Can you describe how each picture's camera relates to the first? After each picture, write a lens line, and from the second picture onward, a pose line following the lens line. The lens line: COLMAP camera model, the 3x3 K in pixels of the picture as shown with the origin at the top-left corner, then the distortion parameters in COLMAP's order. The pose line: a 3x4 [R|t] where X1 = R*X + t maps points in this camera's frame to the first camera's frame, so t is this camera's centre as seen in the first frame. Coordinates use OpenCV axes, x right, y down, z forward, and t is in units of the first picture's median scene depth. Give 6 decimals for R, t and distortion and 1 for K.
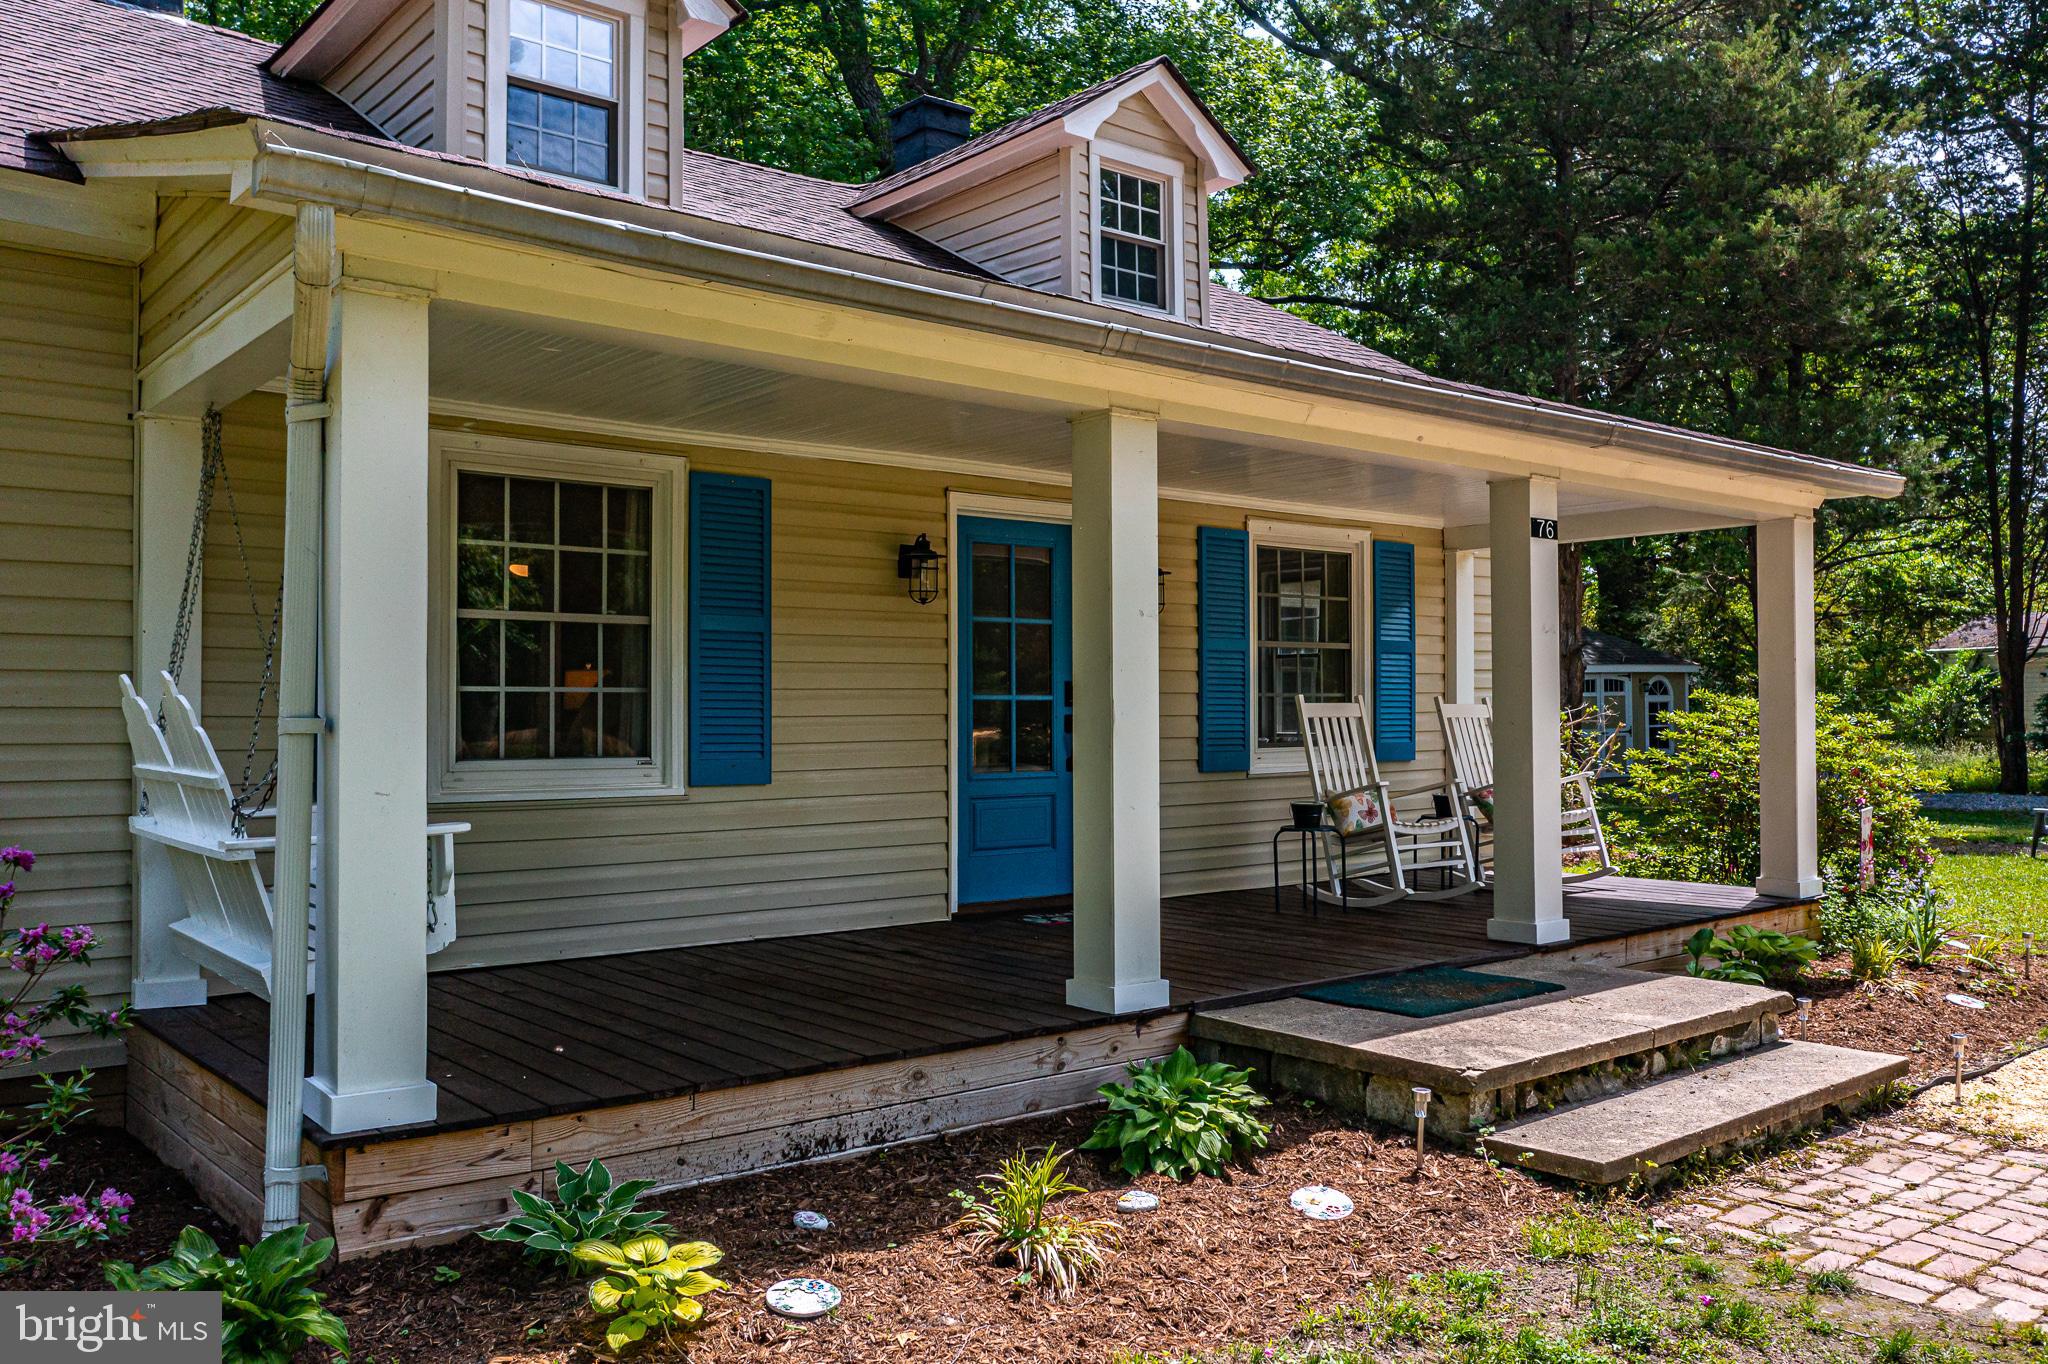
lens RADIAL K [[1631.6, 0, 1016.3], [0, 1631.6, 678.9], [0, 0, 1]] dist [-0.012166, 0.001316]
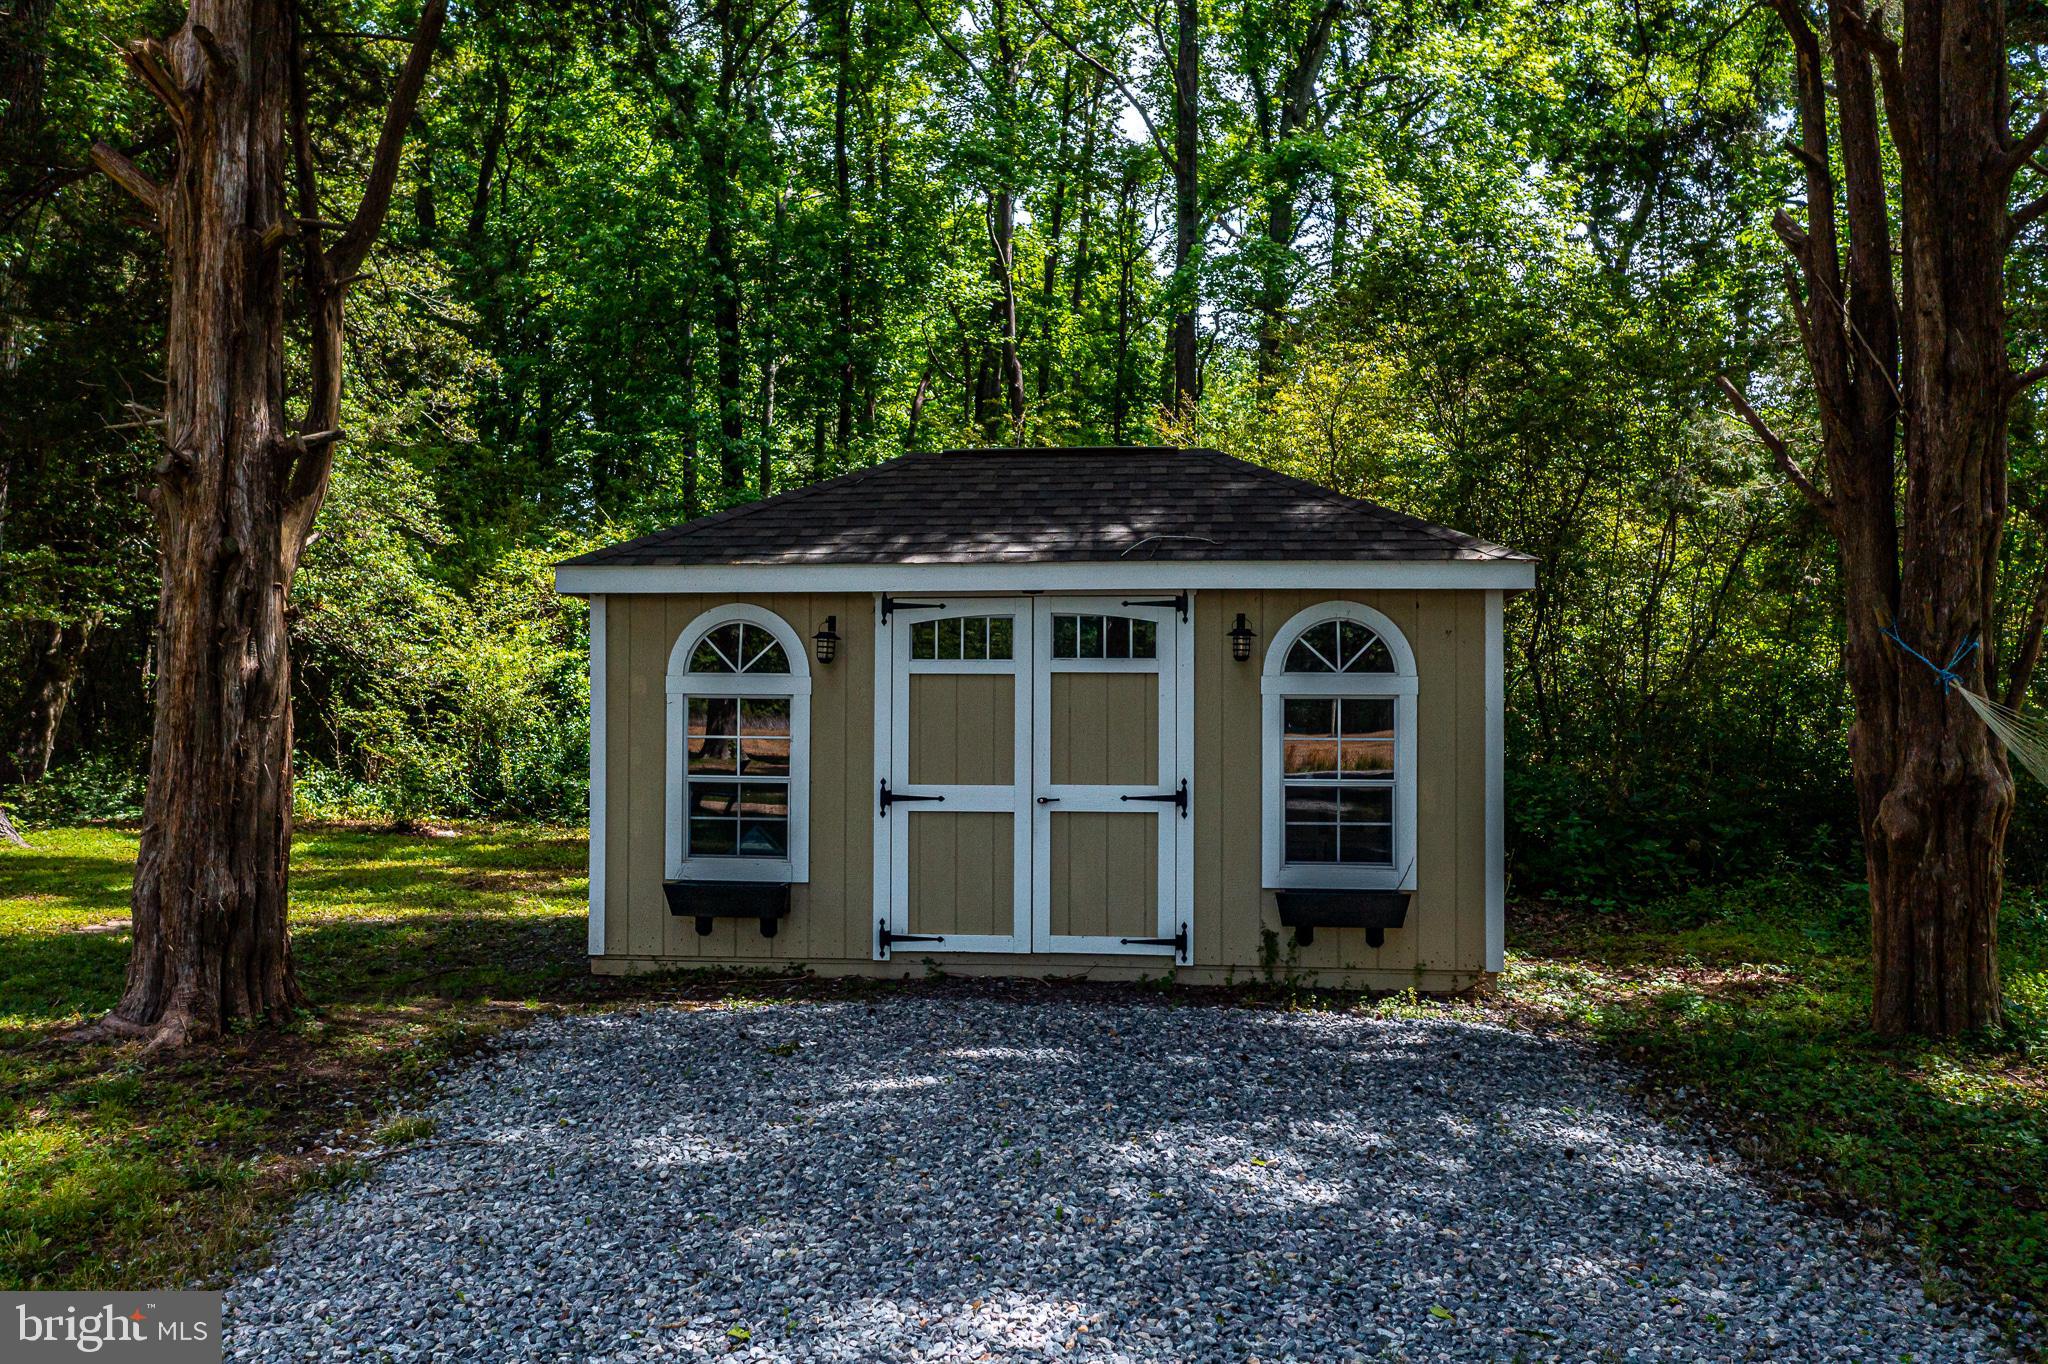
lens RADIAL K [[1631.6, 0, 1016.3], [0, 1631.6, 678.9], [0, 0, 1]] dist [-0.012166, 0.001316]
pose [[0.801701, -0.002177, -0.597721, 2.131257], [-0.005231, 0.999930, -0.010658, 0.057926], [0.597702, 0.011671, 0.801633, 3.063374]]
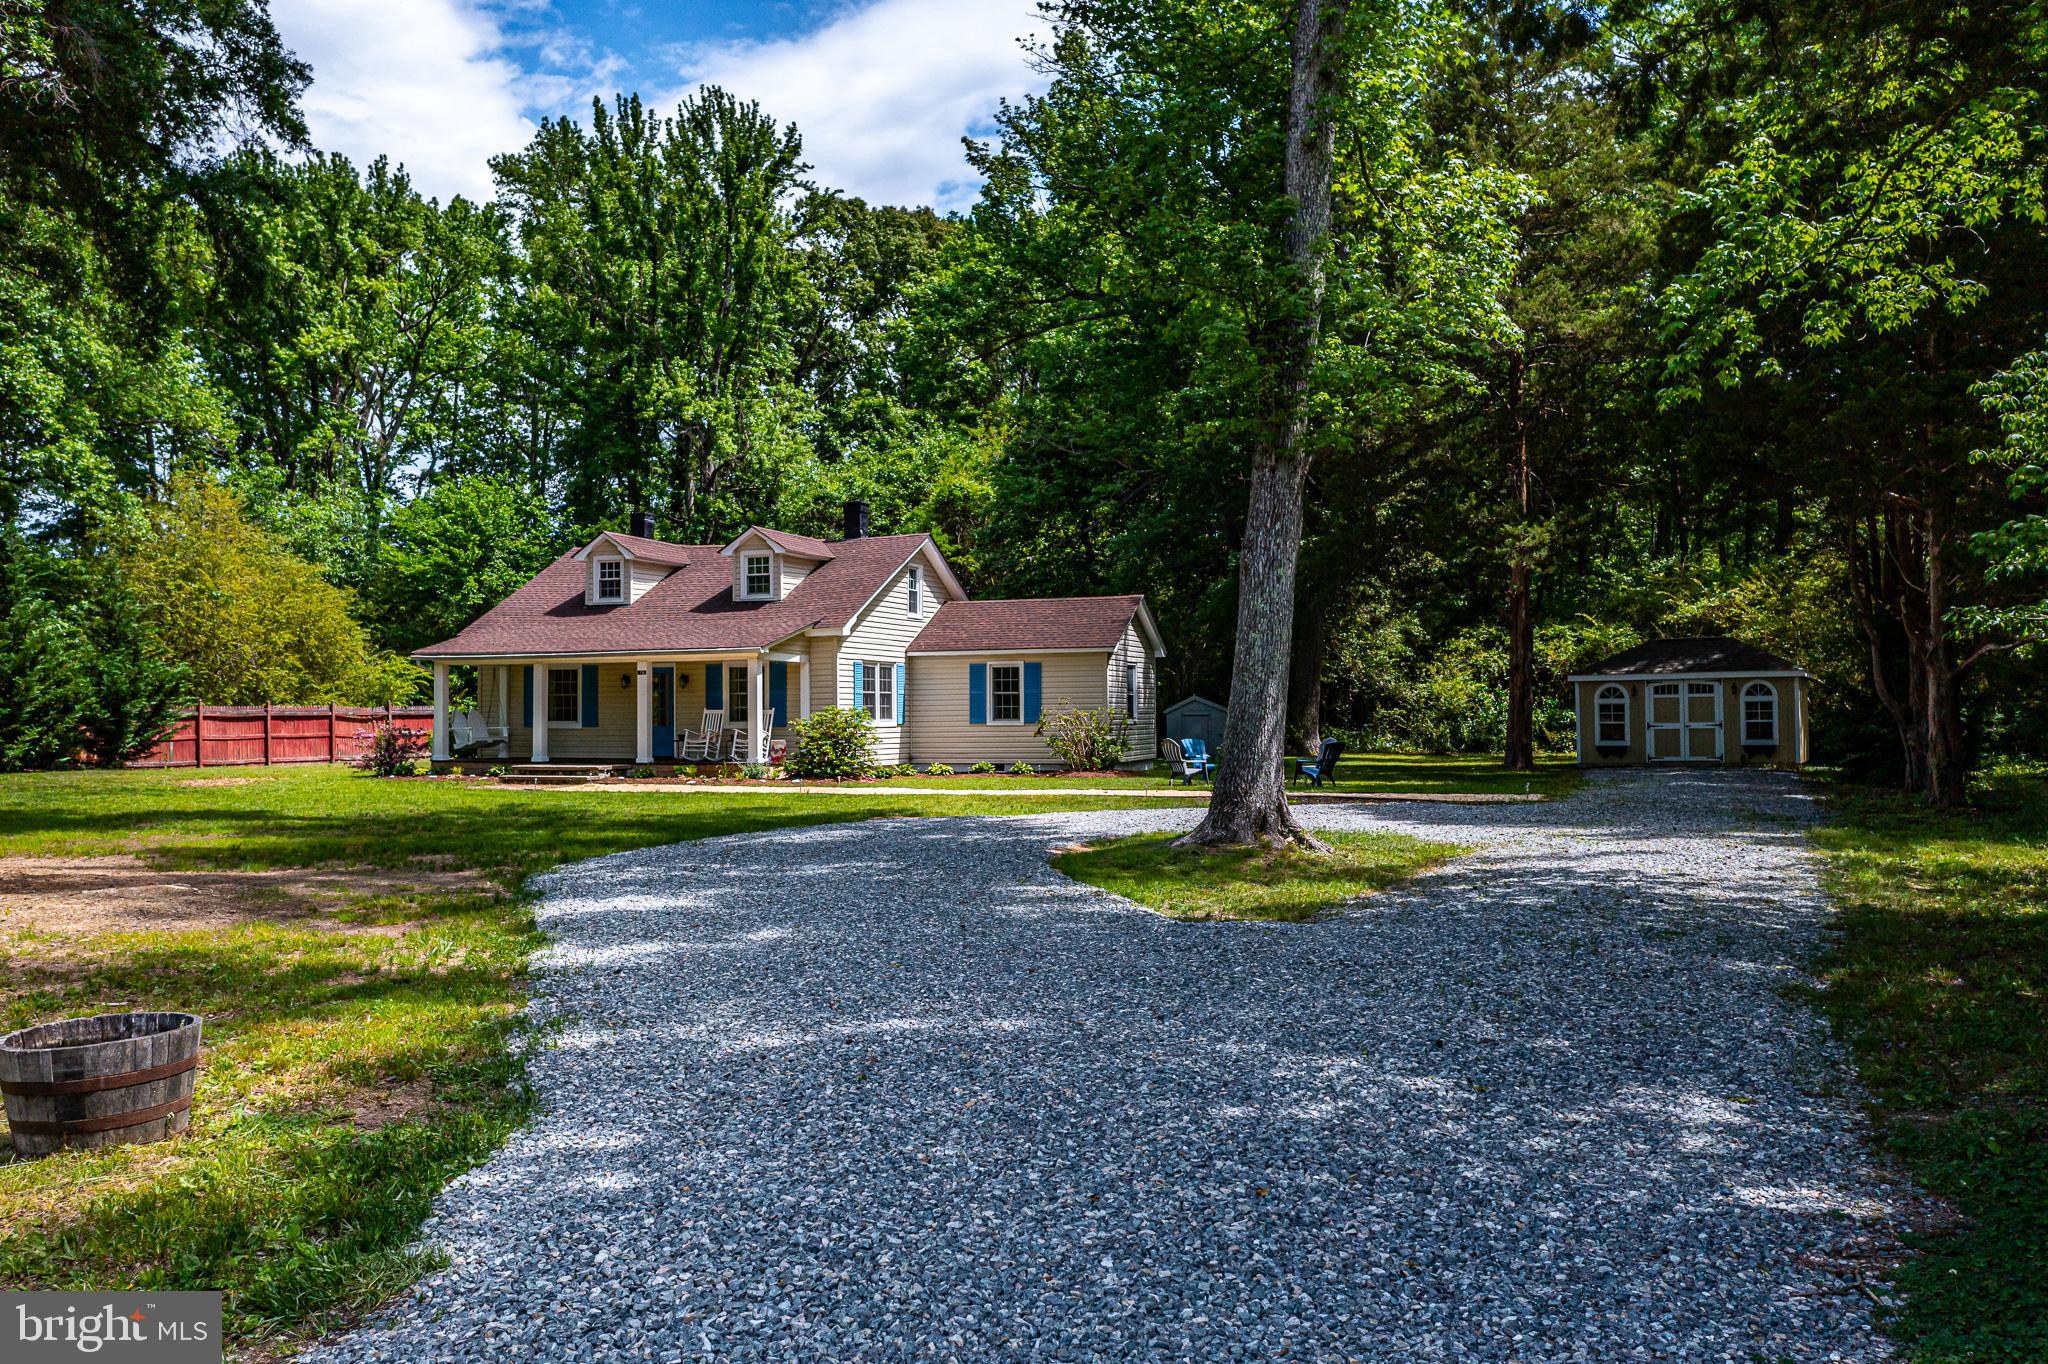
lens RADIAL K [[1631.6, 0, 1016.3], [0, 1631.6, 678.9], [0, 0, 1]] dist [-0.012166, 0.001316]
pose [[0.510695, -0.017439, -0.859585, 4.790118], [0.019730, 0.999769, -0.008561, -0.013918], [0.859536, -0.012587, 0.510921, -0.434690]]
